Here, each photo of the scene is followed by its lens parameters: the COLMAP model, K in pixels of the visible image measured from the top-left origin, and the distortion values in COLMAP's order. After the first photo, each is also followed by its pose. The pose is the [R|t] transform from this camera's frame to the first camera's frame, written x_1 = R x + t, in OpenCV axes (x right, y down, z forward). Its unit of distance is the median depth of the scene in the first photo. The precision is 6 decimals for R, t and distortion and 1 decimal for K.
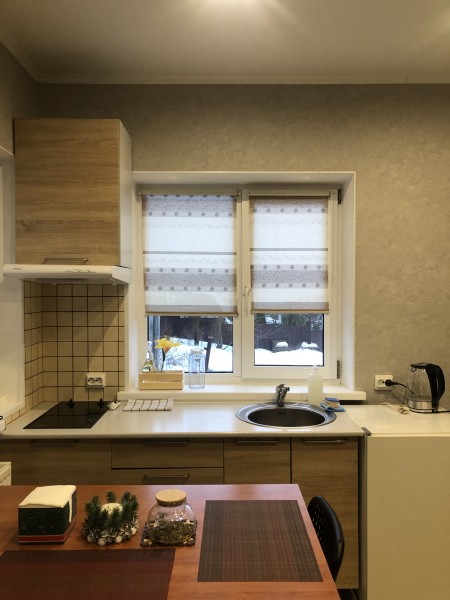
lens RADIAL K [[481.2, 0, 235.2], [0, 481.2, 296.5], [0, 0, 1]] dist [0.038525, -0.046349]
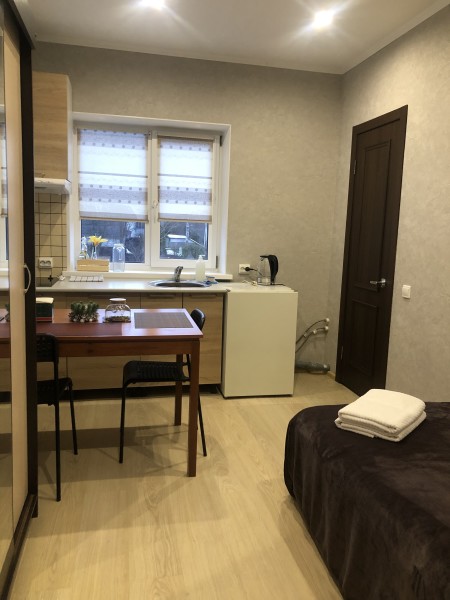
lens RADIAL K [[481.2, 0, 235.2], [0, 481.2, 296.5], [0, 0, 1]] dist [0.038525, -0.046349]
pose [[0.978765, 0.008597, 0.204806, -0.033735], [-0.036698, 0.990328, 0.133807, 0.059845], [-0.201675, -0.138482, 0.969613, -0.479828]]
